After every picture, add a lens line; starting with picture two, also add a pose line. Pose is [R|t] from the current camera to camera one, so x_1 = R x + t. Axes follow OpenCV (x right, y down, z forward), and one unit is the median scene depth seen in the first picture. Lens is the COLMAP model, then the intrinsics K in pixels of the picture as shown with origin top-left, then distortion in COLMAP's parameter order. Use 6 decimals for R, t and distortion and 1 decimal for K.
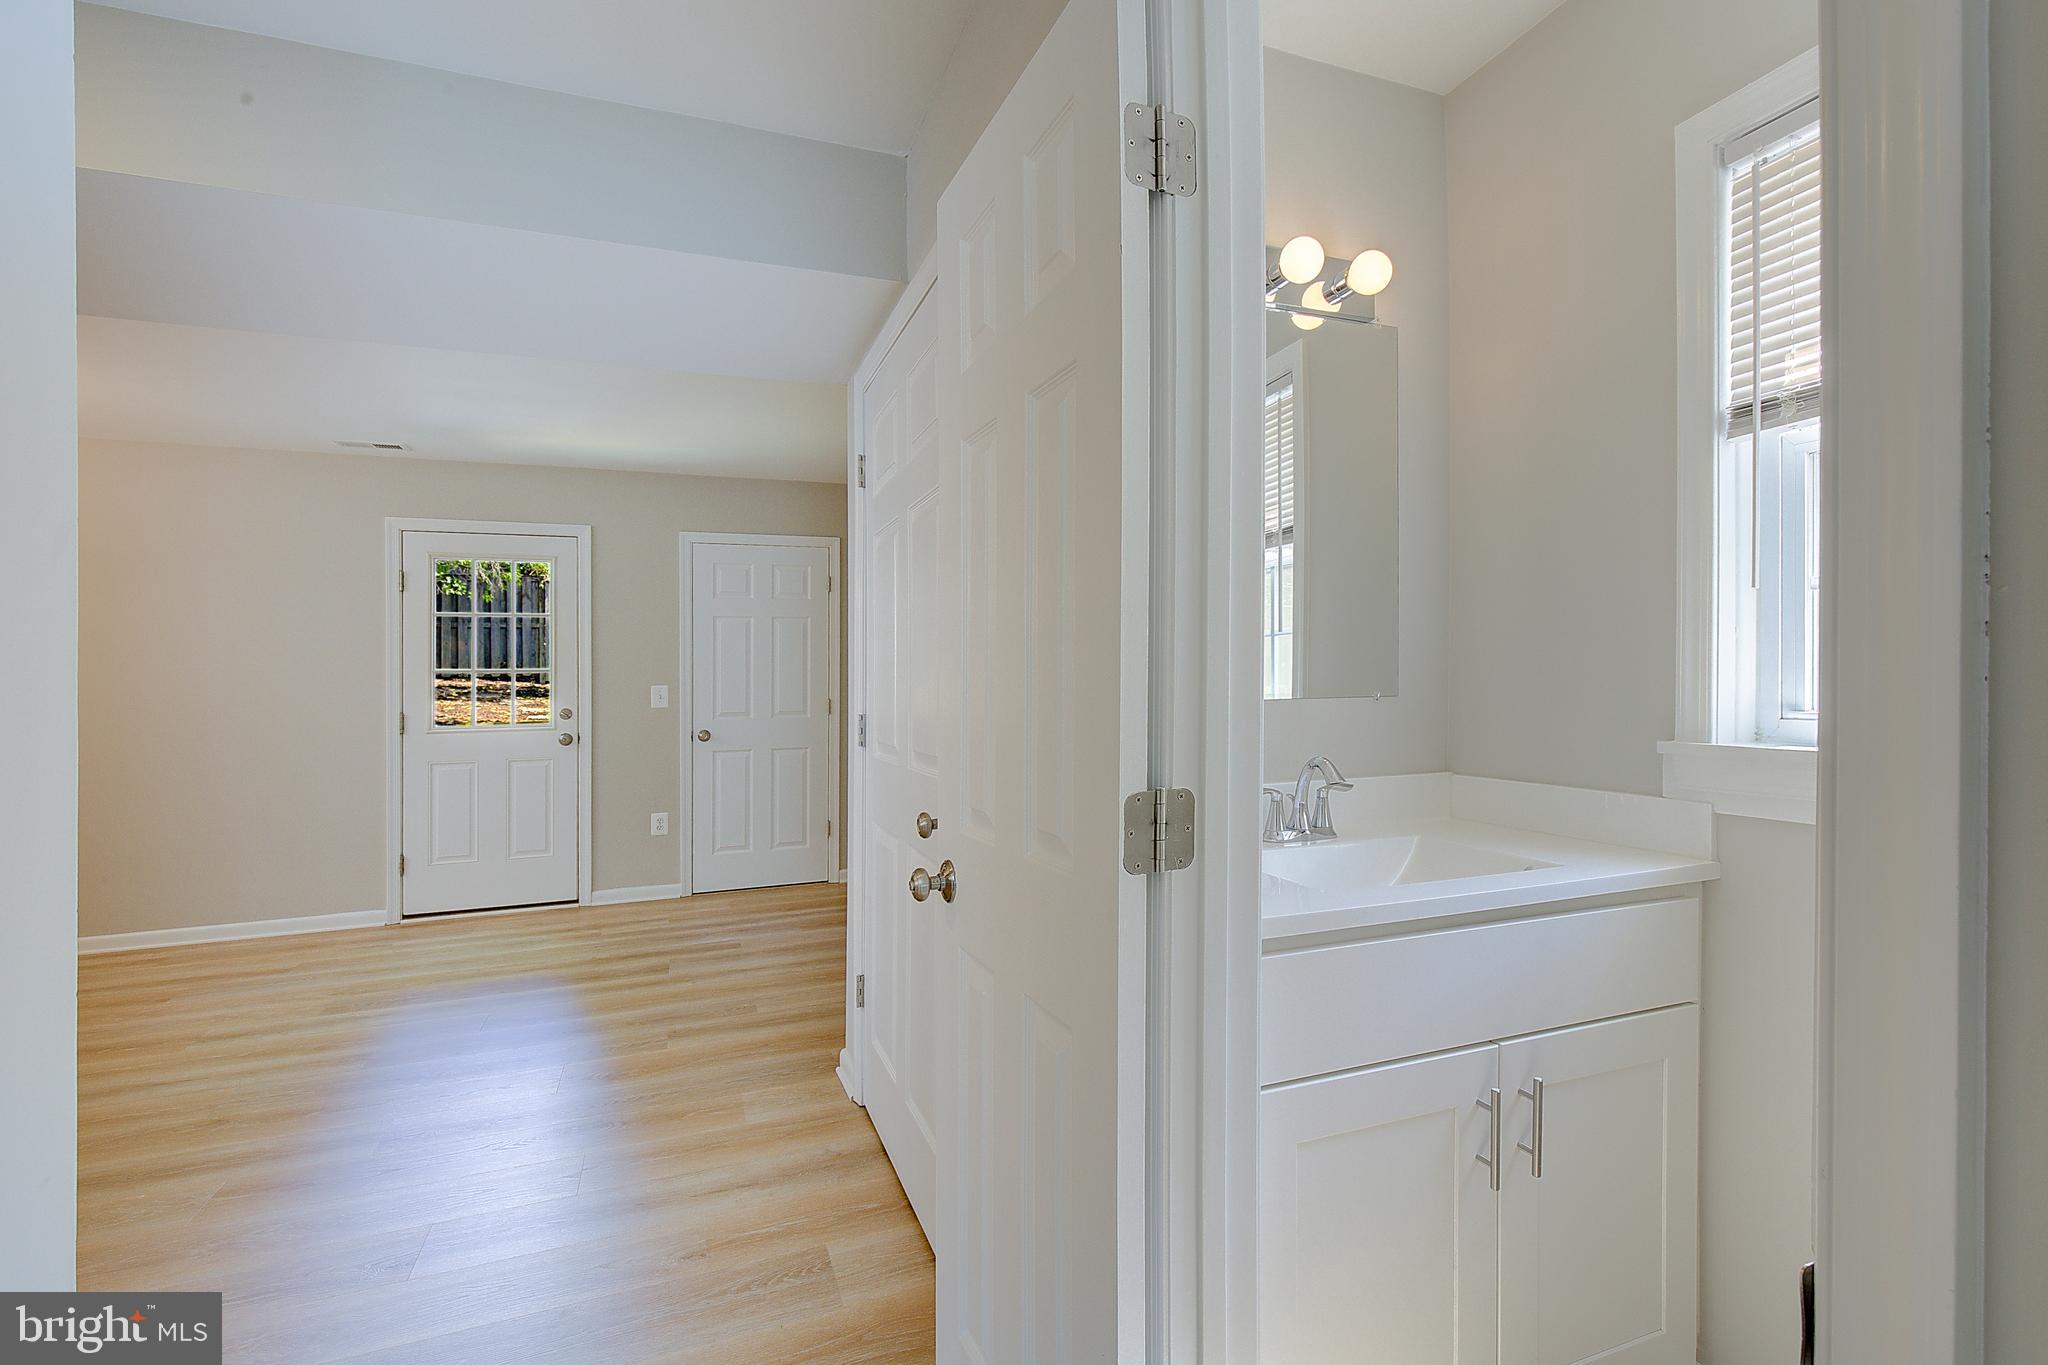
lens RADIAL K [[915.7, 0, 1092.2], [0, 915.7, 654.7], [0, 0, 1]] dist [0.000281, -0.010286]
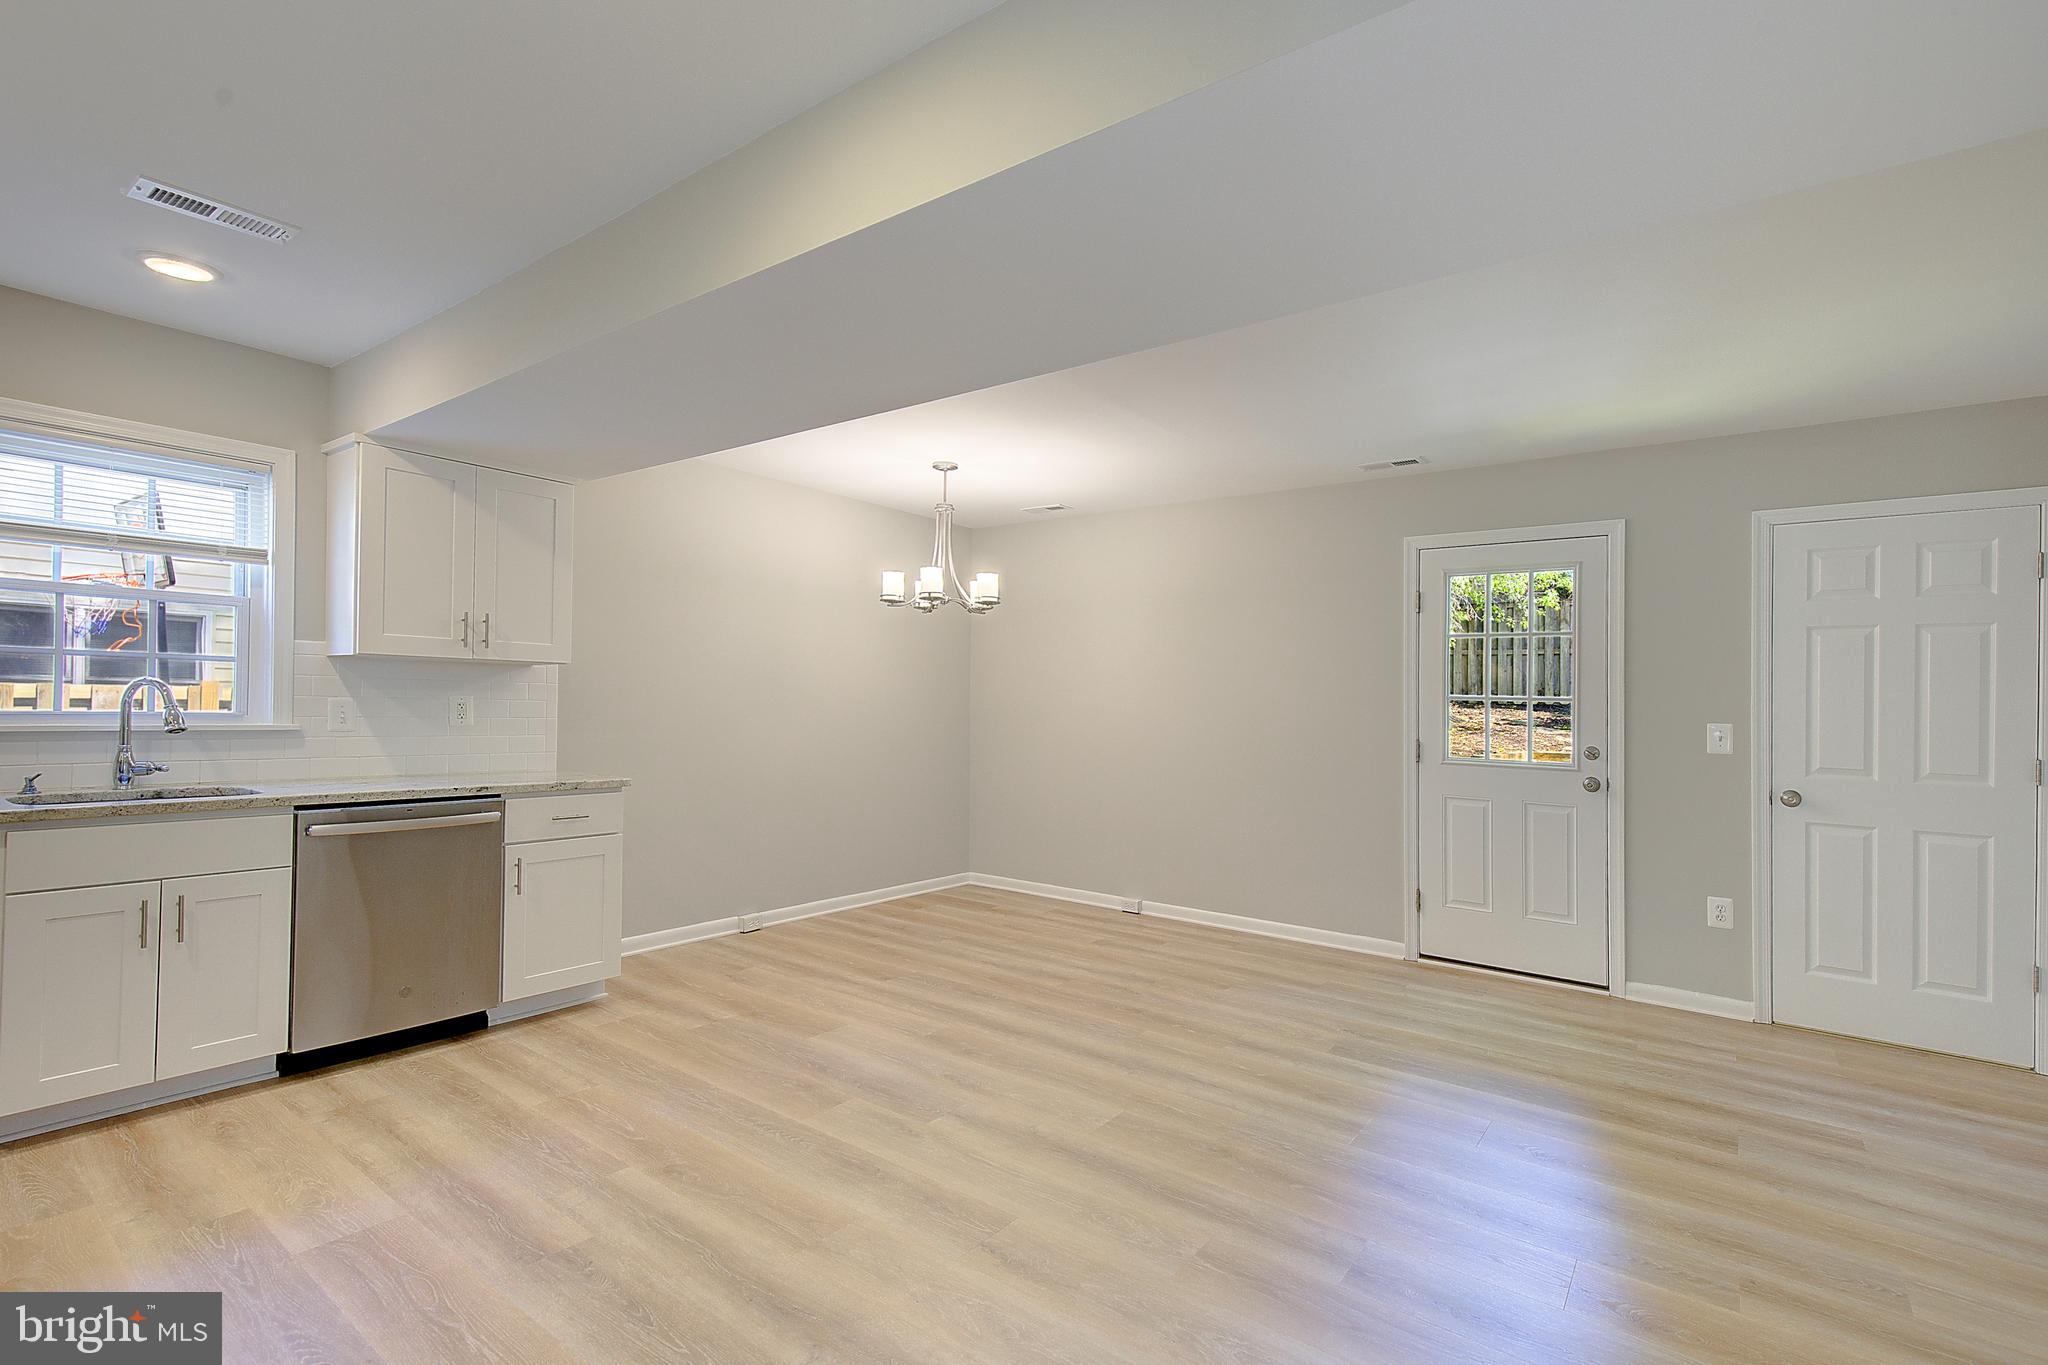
lens RADIAL K [[954.9, 0, 1046.0], [0, 954.9, 665.2], [0, 0, 1]] dist [0.004967, -0.000380]
pose [[0.493634, -0.006694, -0.869644, -0.059474], [-0.003859, 0.999944, -0.009888, -0.002976], [0.869661, 0.008237, 0.493581, 0.125787]]
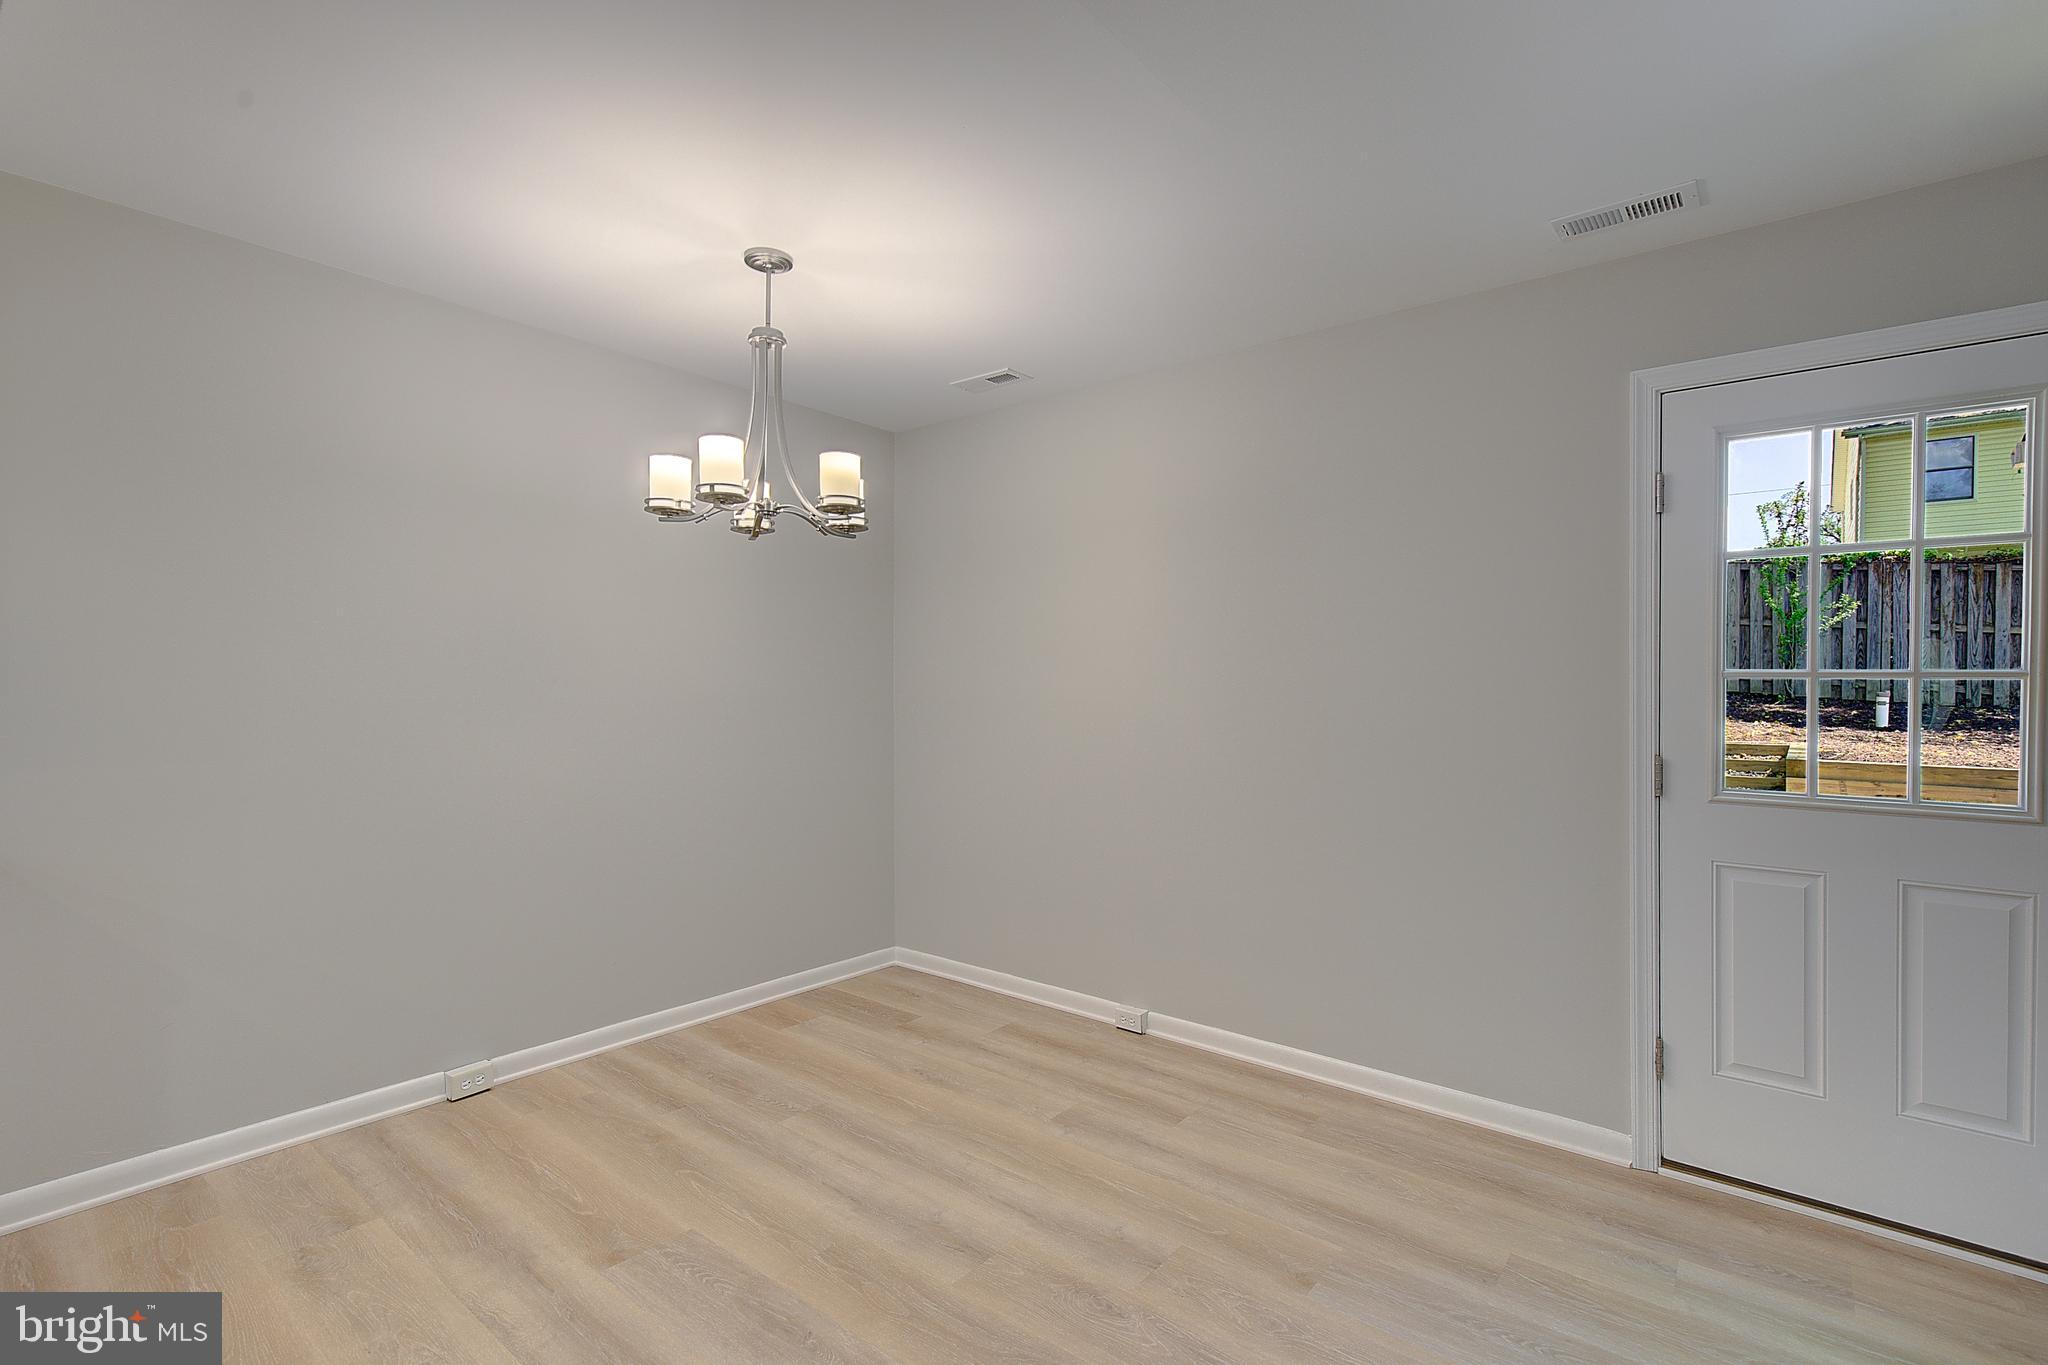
lens RADIAL K [[937.8, 0, 1052.9], [0, 937.8, 683.8], [0, 0, 1]] dist [-0.003484, -0.000056]
pose [[0.473153, 0.019563, -0.880763, -0.350770], [0.010875, 0.999548, 0.028043, 0.003432], [0.880913, -0.022847, 0.472726, 0.350082]]
